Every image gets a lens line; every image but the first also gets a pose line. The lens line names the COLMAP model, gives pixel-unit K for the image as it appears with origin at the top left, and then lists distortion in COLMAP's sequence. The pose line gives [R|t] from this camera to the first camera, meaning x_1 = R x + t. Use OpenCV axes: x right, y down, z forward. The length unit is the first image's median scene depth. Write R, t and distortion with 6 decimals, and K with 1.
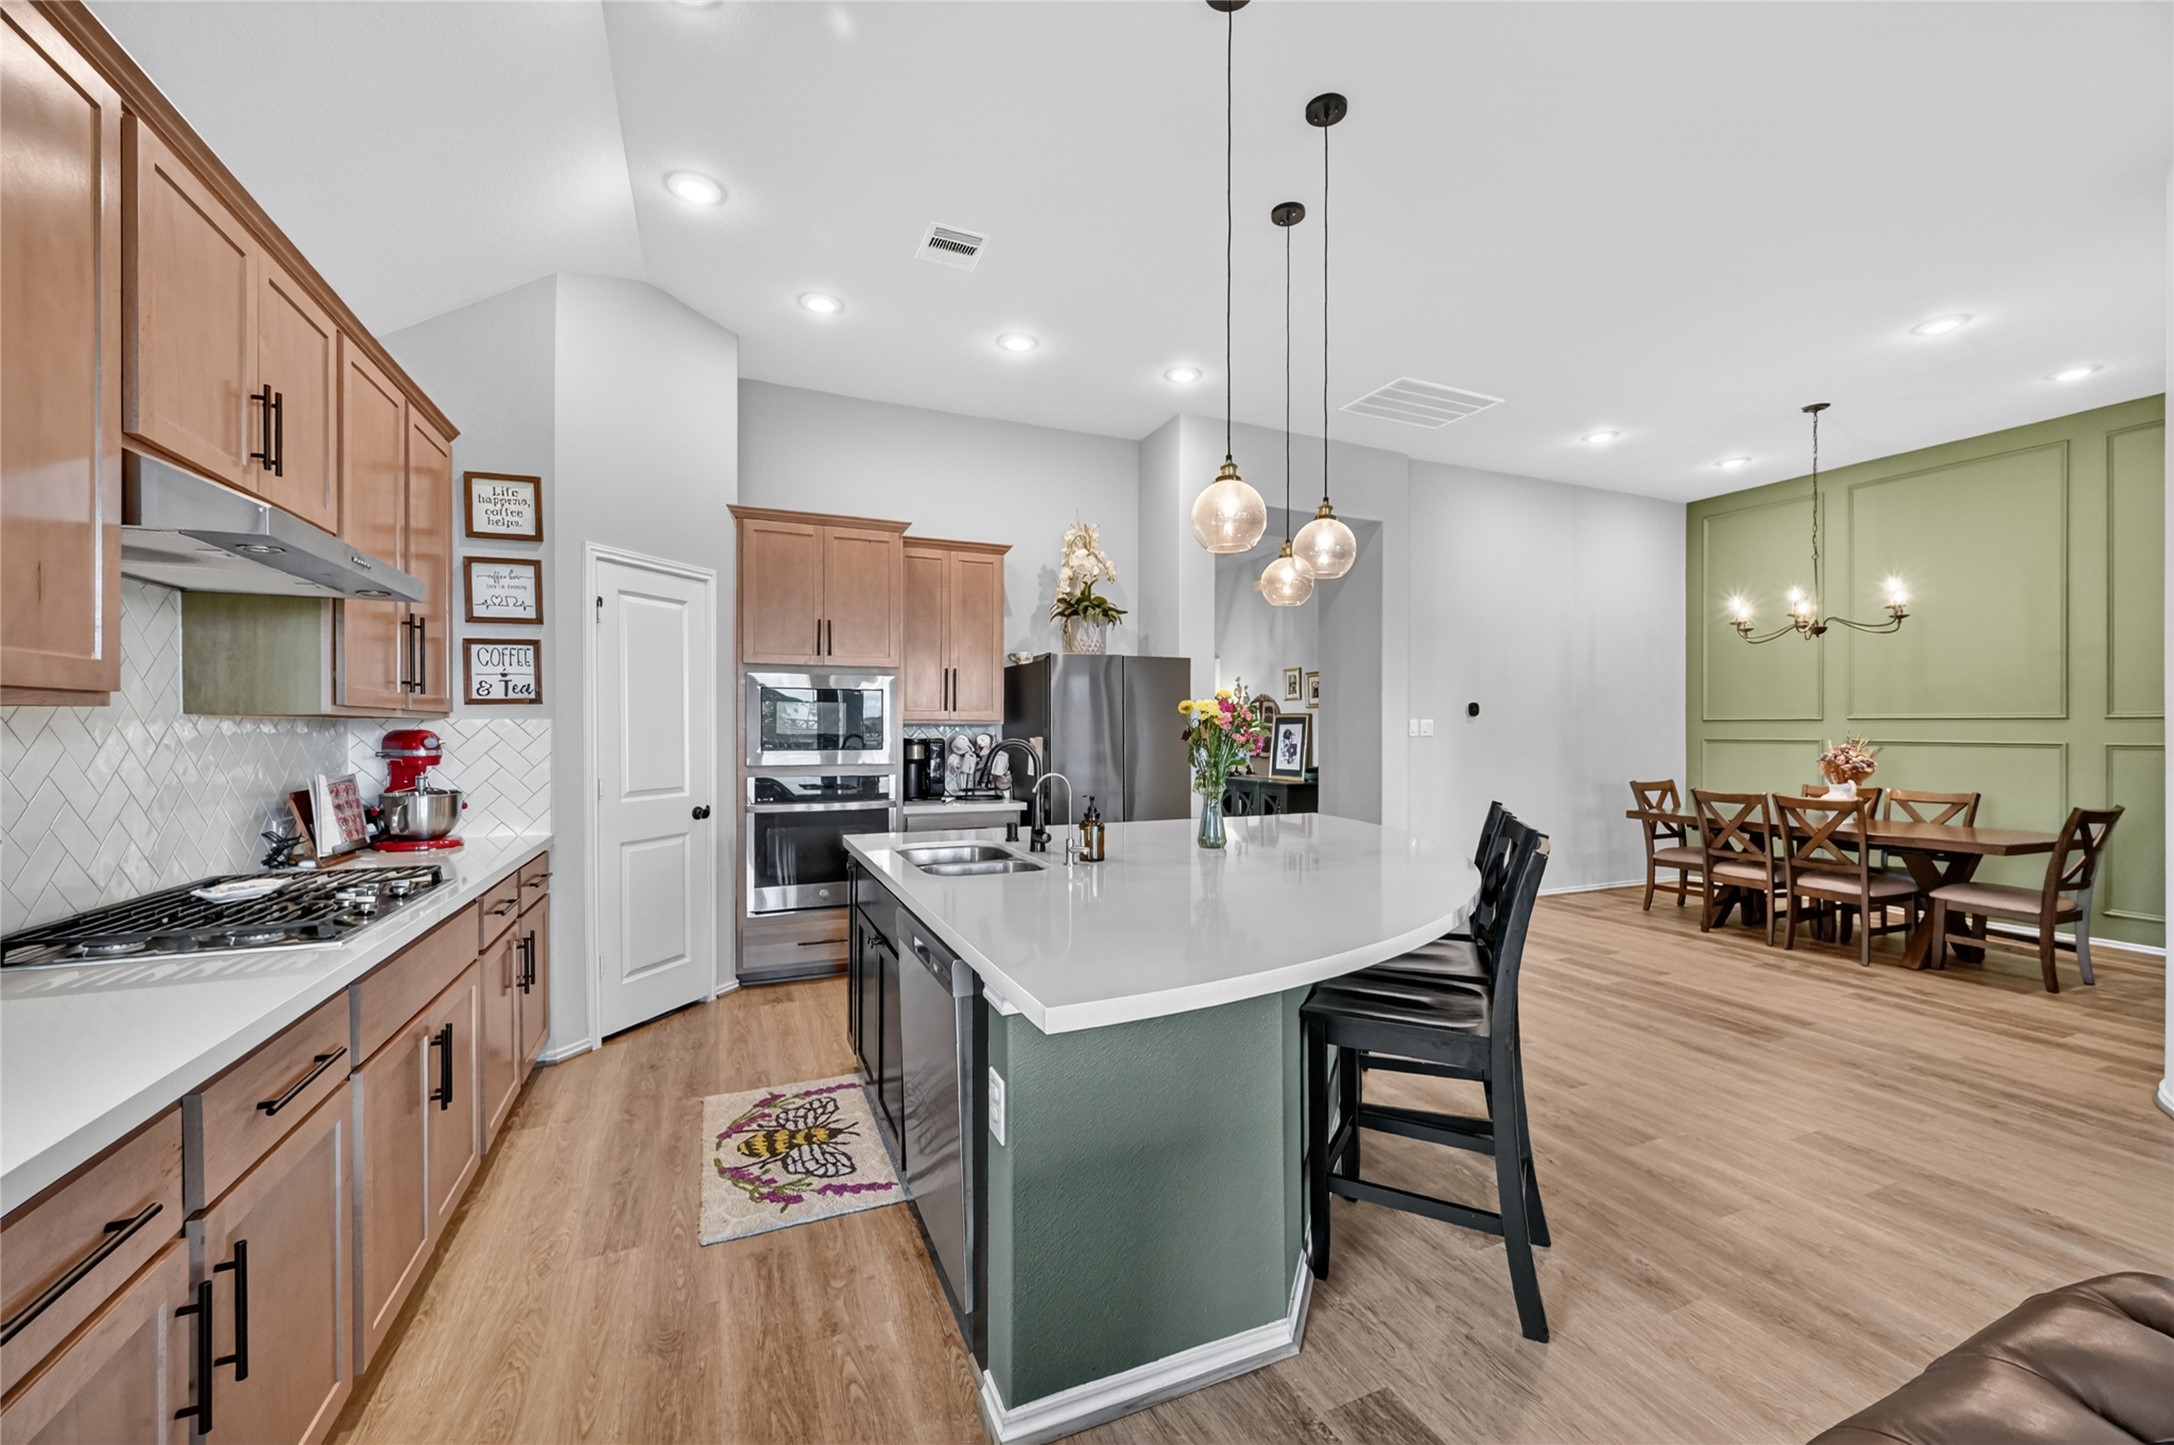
lens RADIAL K [[859.8, 0, 1097.3], [0, 859.8, 729.5], [0, 0, 1]] dist [-0.001285, 0.001308]
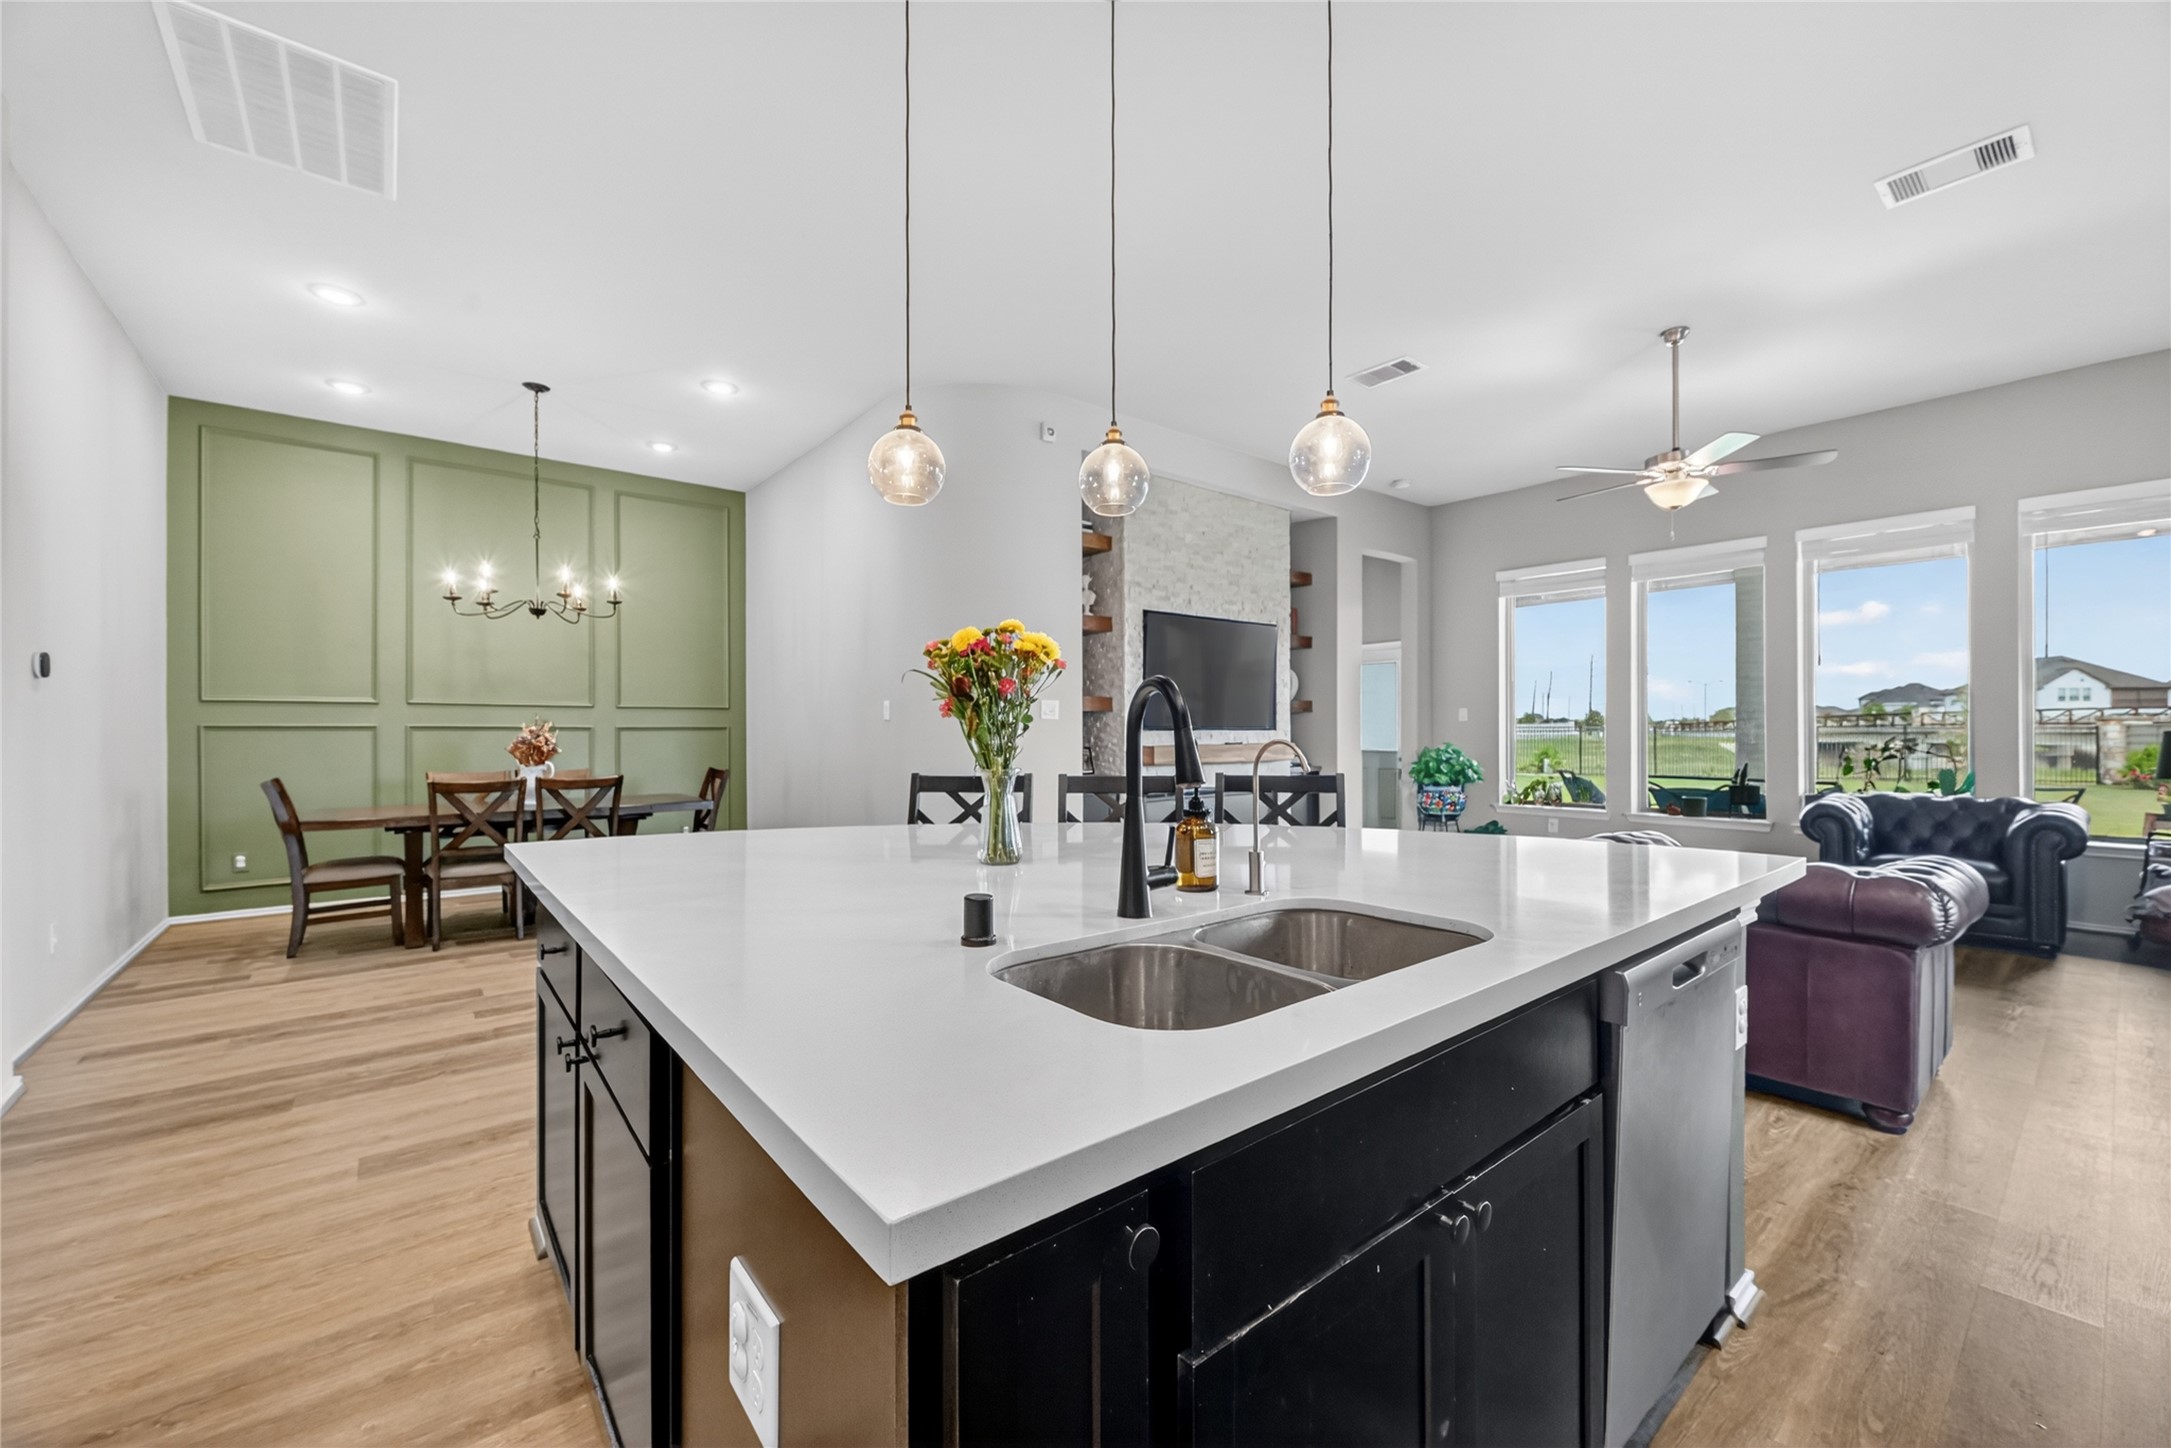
lens RADIAL K [[858.6, 0, 1092.0], [0, 858.6, 729.5], [0, 0, 1]] dist [-0.001285, 0.001308]
pose [[-0.262791, -0.003099, 0.964848, -0.312401], [0.003612, 0.999985, 0.004196, 0.020449], [-0.964846, 0.004588, -0.262776, 0.688146]]
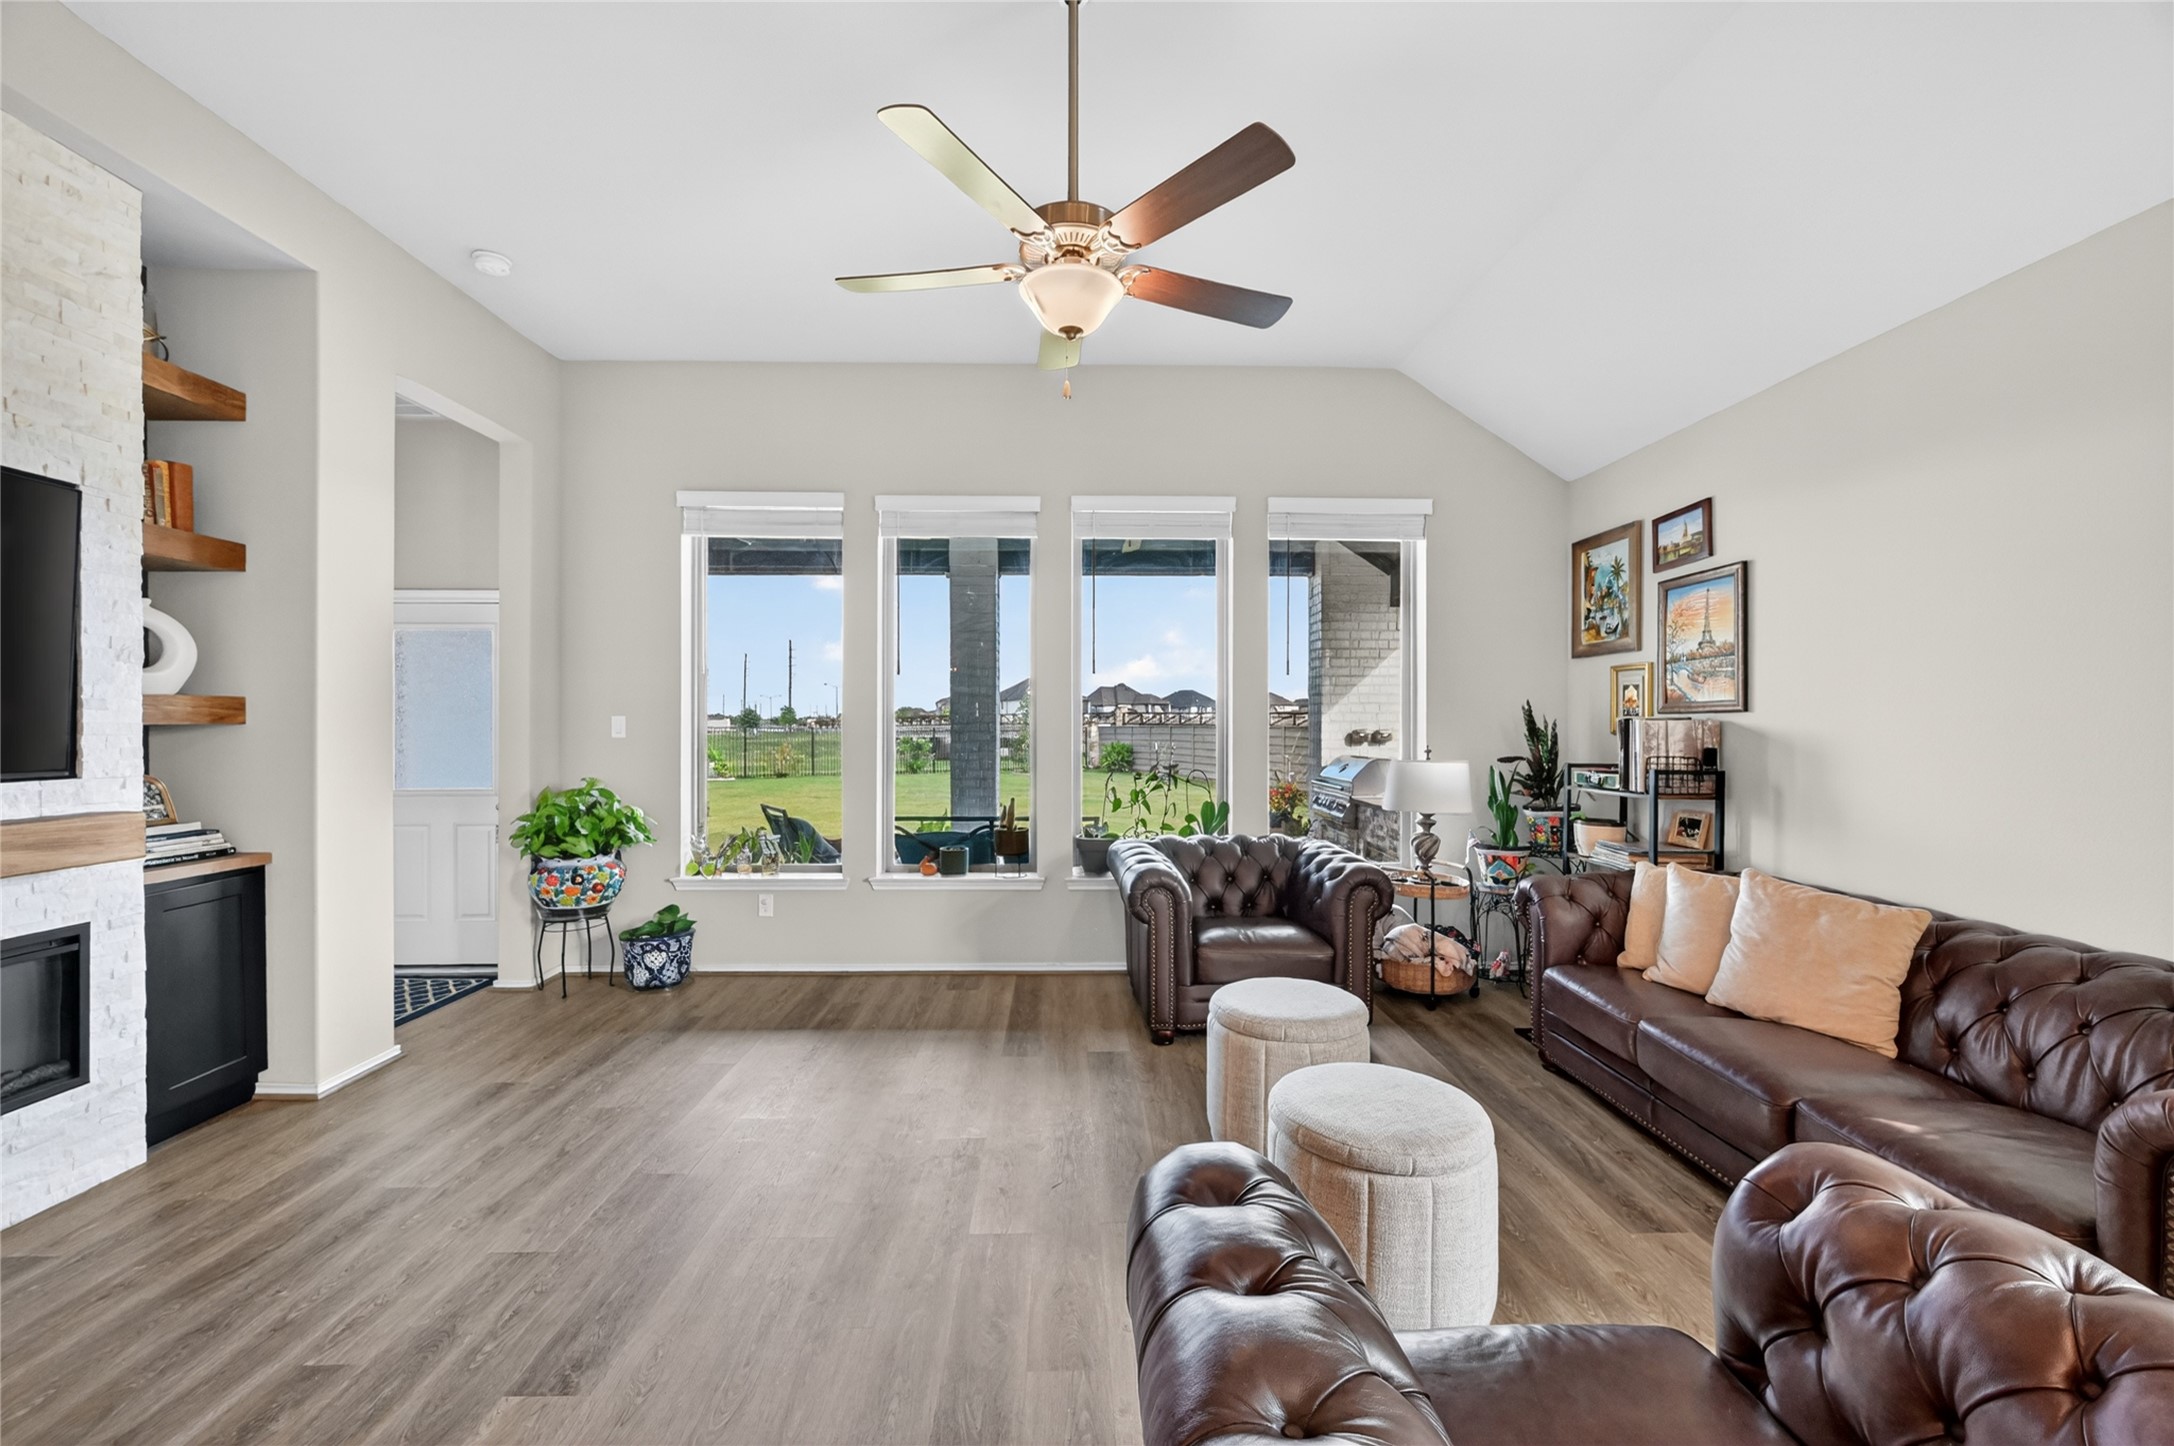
lens RADIAL K [[859.8, 0, 1084.2], [0, 859.8, 729.4], [0, 0, 1]] dist [-0.001285, 0.001308]
pose [[-0.921282, -0.006200, 0.388847, 0.219132], [-0.002541, 0.999948, 0.009923, -0.006916], [-0.388888, 0.008154, -0.921249, 0.264572]]
